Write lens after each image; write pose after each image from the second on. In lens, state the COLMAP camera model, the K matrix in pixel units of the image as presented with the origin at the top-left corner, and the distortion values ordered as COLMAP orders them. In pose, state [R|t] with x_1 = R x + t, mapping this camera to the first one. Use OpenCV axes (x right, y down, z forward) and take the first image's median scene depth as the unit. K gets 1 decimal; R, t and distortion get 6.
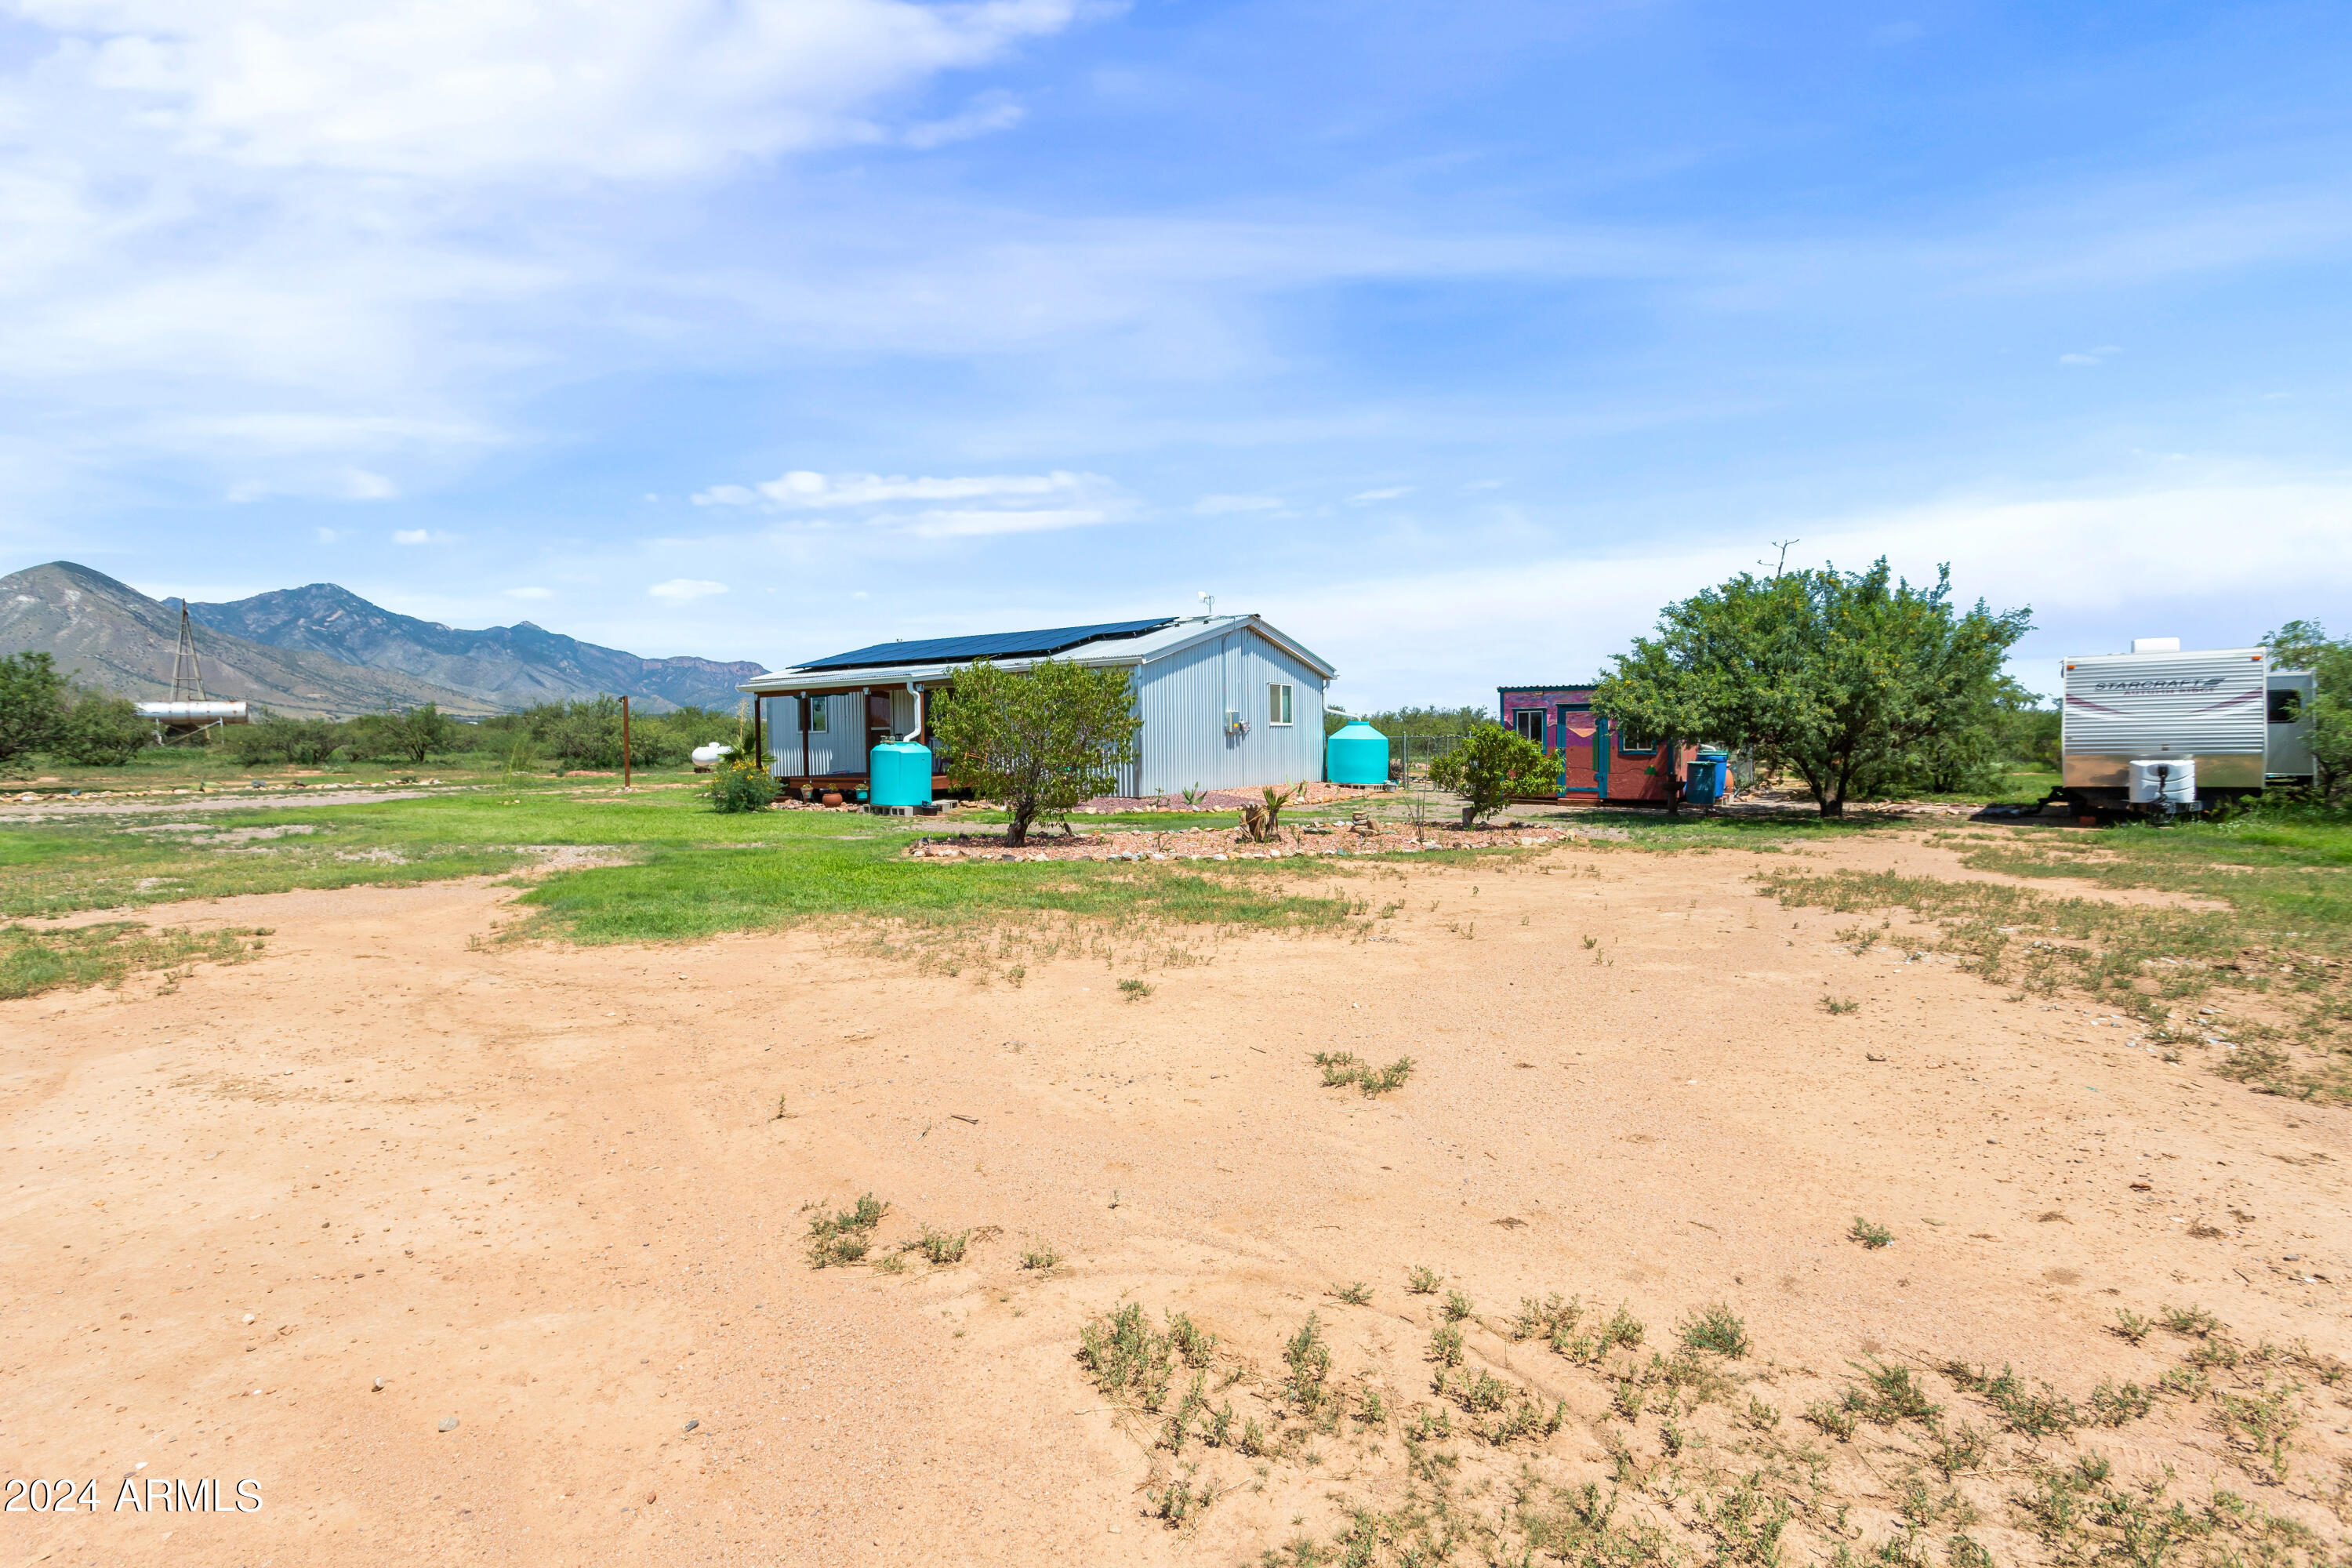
lens RADIAL K [[1123.4, 0, 1176.0], [0, 1123.4, 784.0], [0, 0, 1]] dist [0.000742, 0.000731]
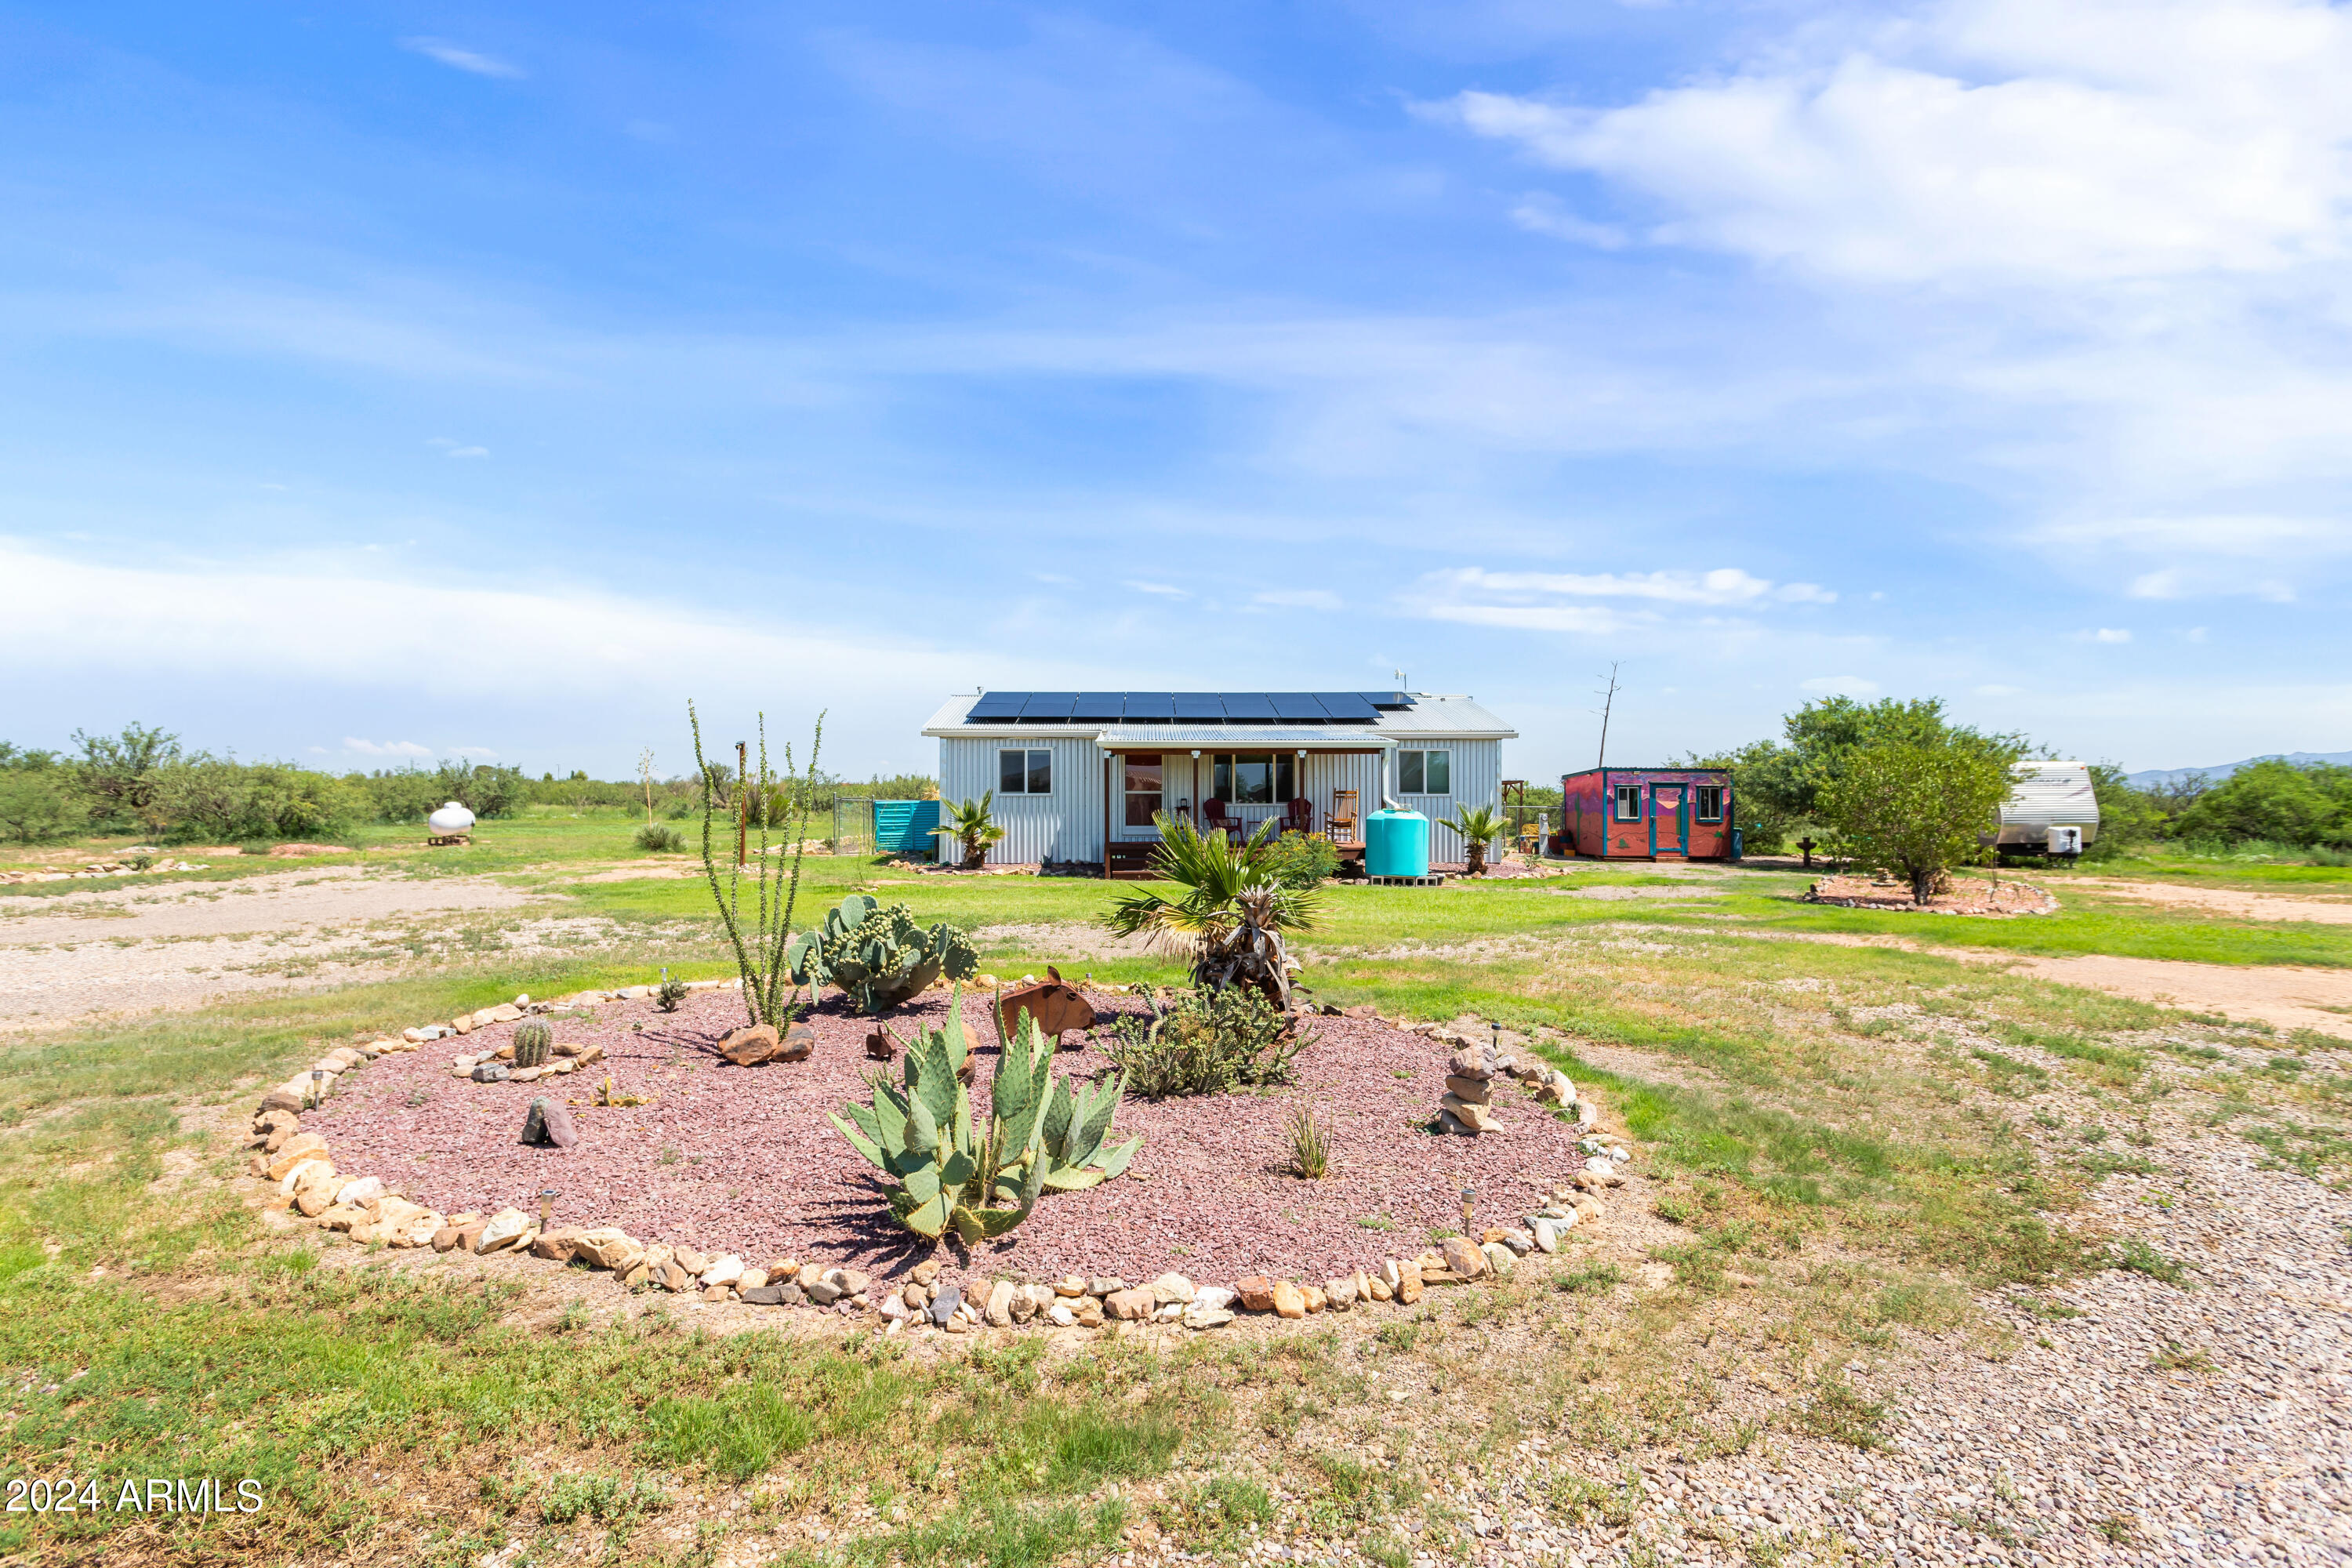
lens RADIAL K [[1123.4, 0, 1176.0], [0, 1123.4, 784.0], [0, 0, 1]] dist [0.000742, 0.000731]
pose [[0.816411, 0.019928, 0.577128, -0.838280], [0.012619, 0.998550, -0.052331, -0.009769], [-0.577334, 0.050007, 0.814975, 0.282690]]
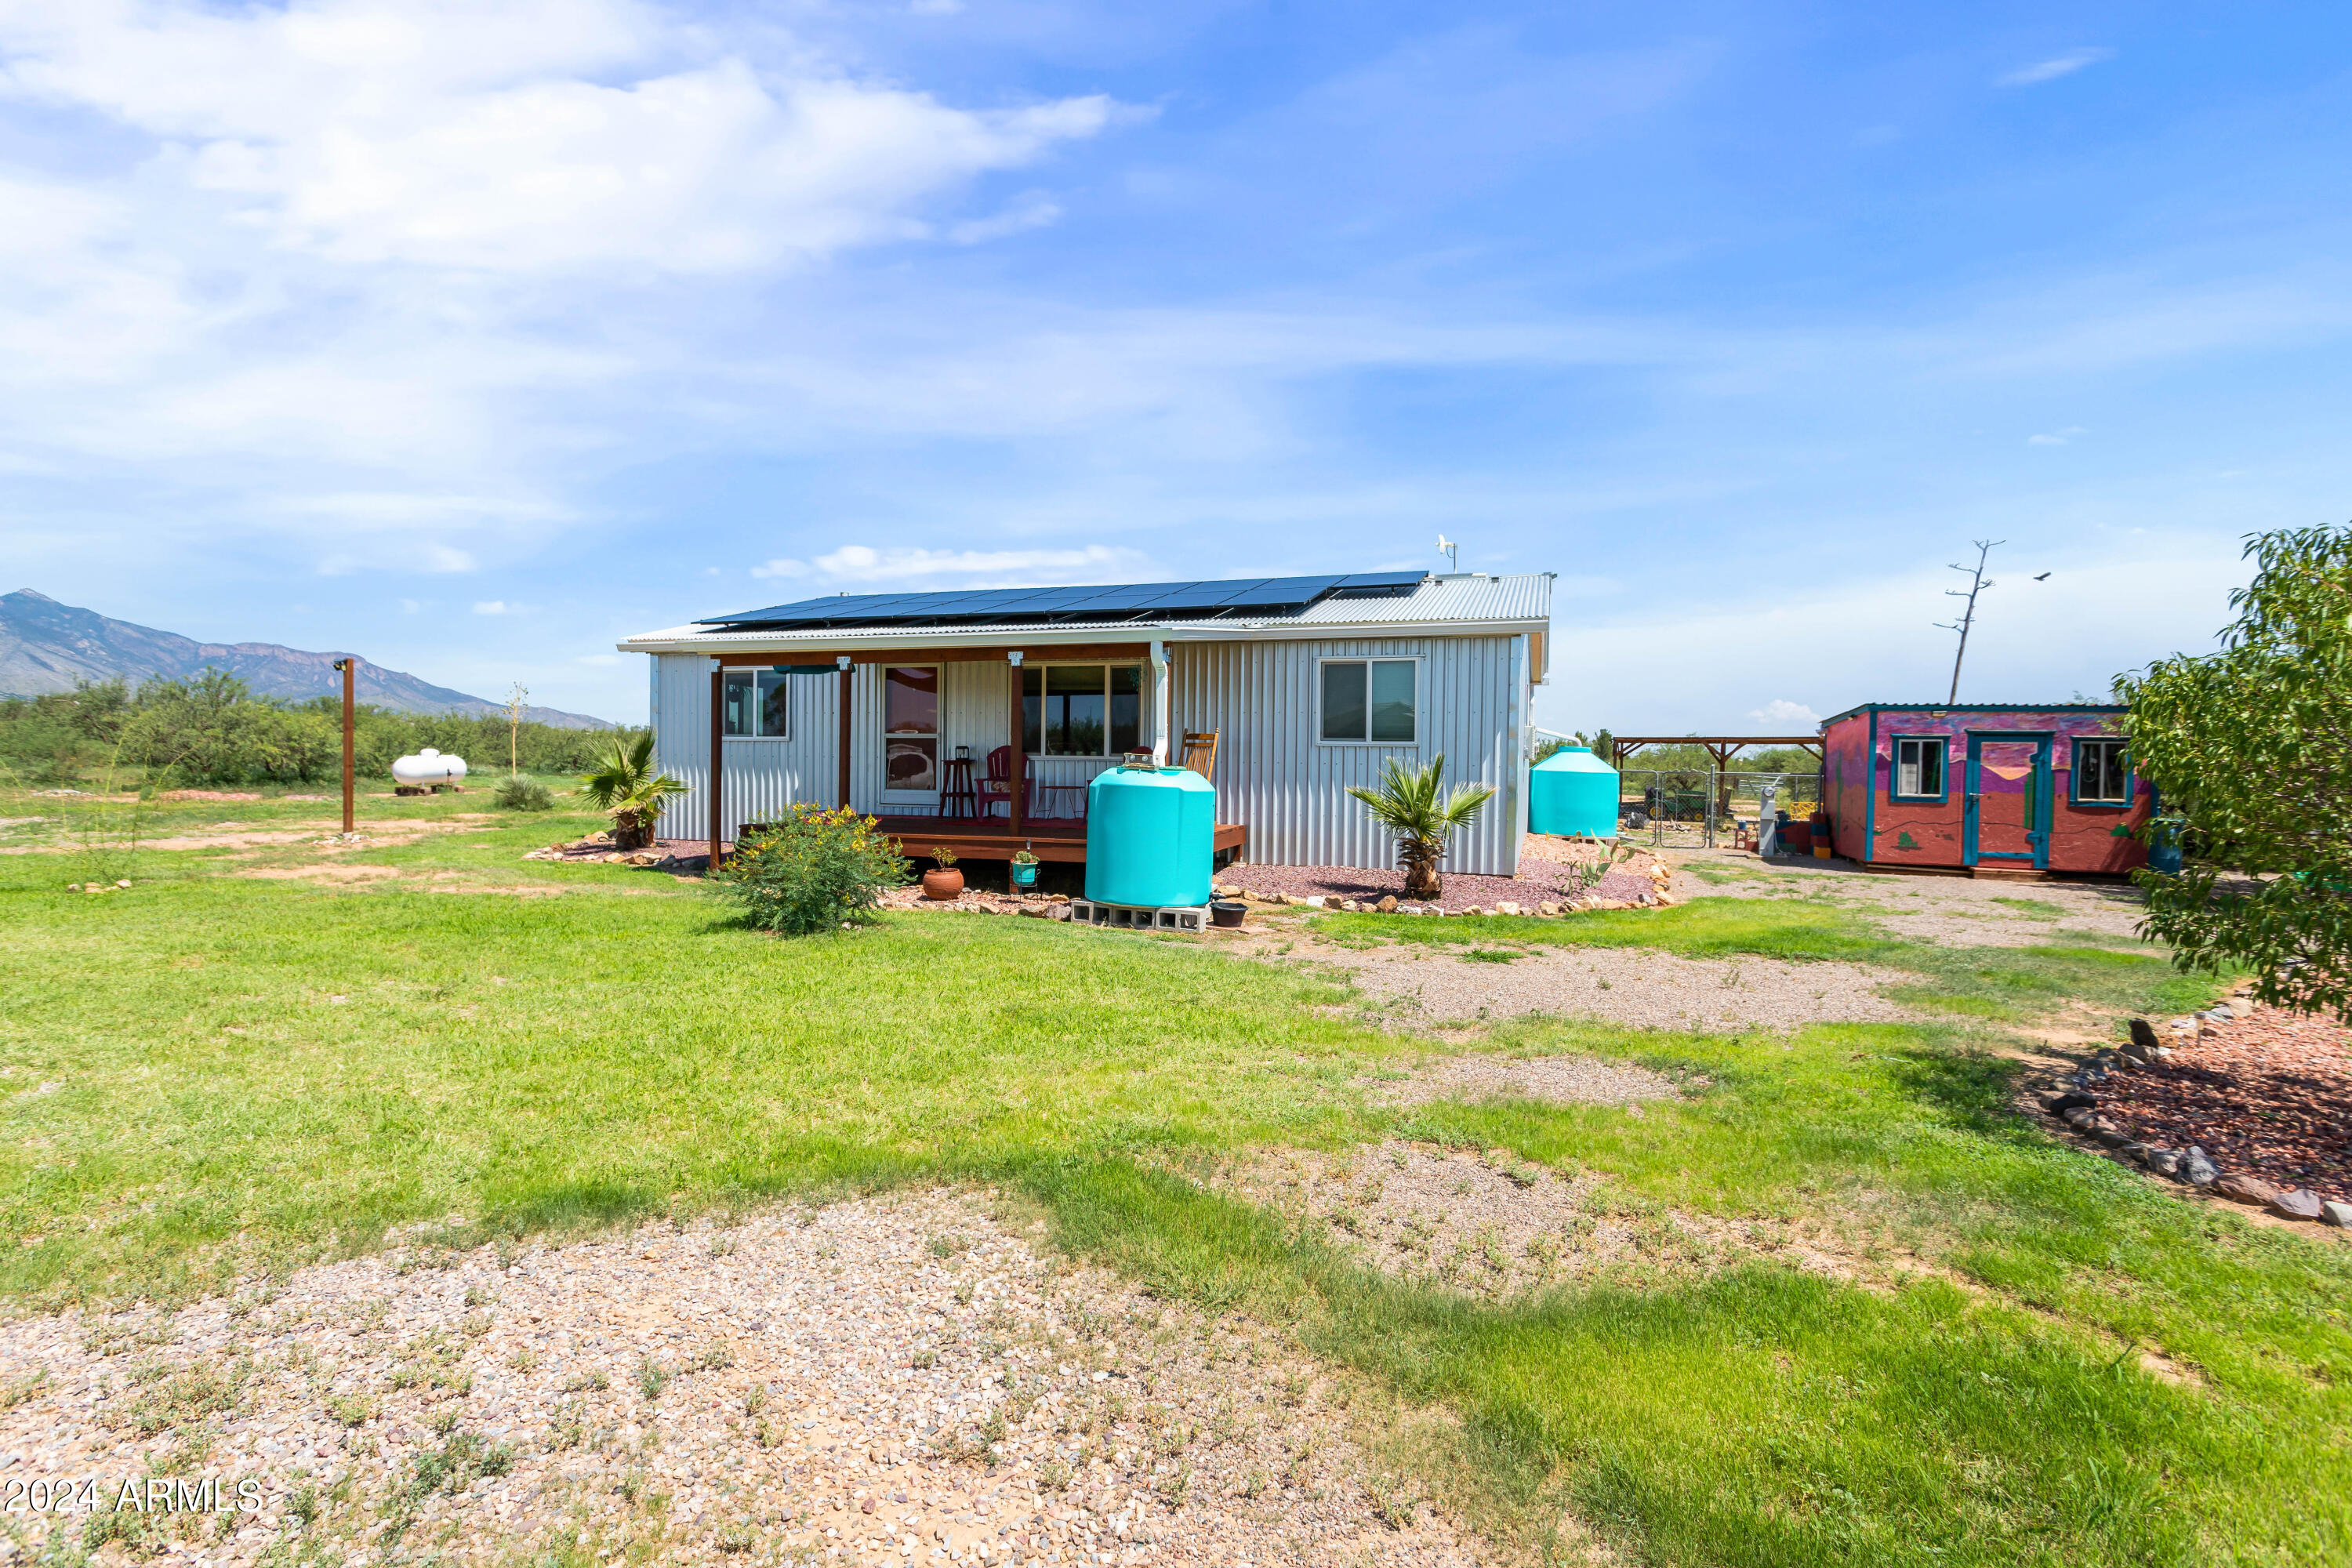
lens RADIAL K [[1123.4, 0, 1176.0], [0, 1123.4, 784.0], [0, 0, 1]] dist [0.000742, 0.000731]
pose [[0.962557, 0.018585, 0.270442, -0.317439], [-0.013780, 0.999712, -0.019656, -0.018570], [-0.270729, 0.015194, 0.962536, 0.477776]]
